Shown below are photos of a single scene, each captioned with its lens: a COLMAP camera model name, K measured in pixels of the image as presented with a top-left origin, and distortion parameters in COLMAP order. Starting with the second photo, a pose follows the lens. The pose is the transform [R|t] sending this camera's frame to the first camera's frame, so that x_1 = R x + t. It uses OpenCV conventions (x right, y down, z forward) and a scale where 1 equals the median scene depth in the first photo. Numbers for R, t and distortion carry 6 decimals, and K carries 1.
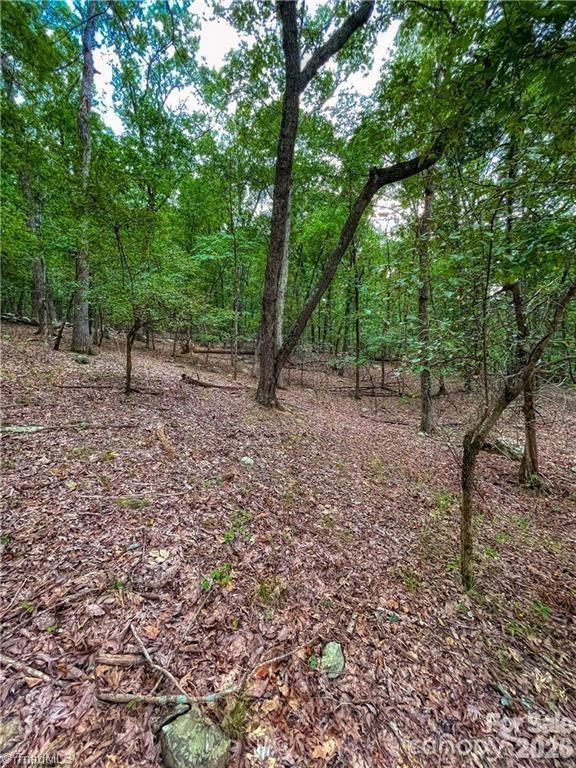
lens RADIAL K [[305.4, 0, 288.0], [0, 305.4, 384.0], [0, 0, 1]] dist [-0.002350, -0.000763]
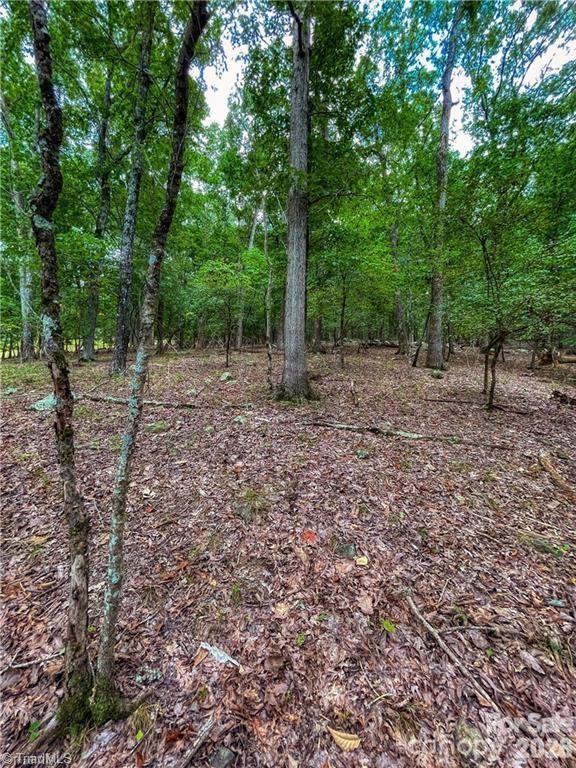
lens RADIAL K [[305.4, 0, 288.0], [0, 305.4, 384.0], [0, 0, 1]] dist [-0.002350, -0.000763]
pose [[0.543124, 0.008806, -0.839606, -0.121125], [-0.046545, 0.998723, -0.019634, -0.004482], [0.838361, 0.049743, 0.542840, -0.046519]]
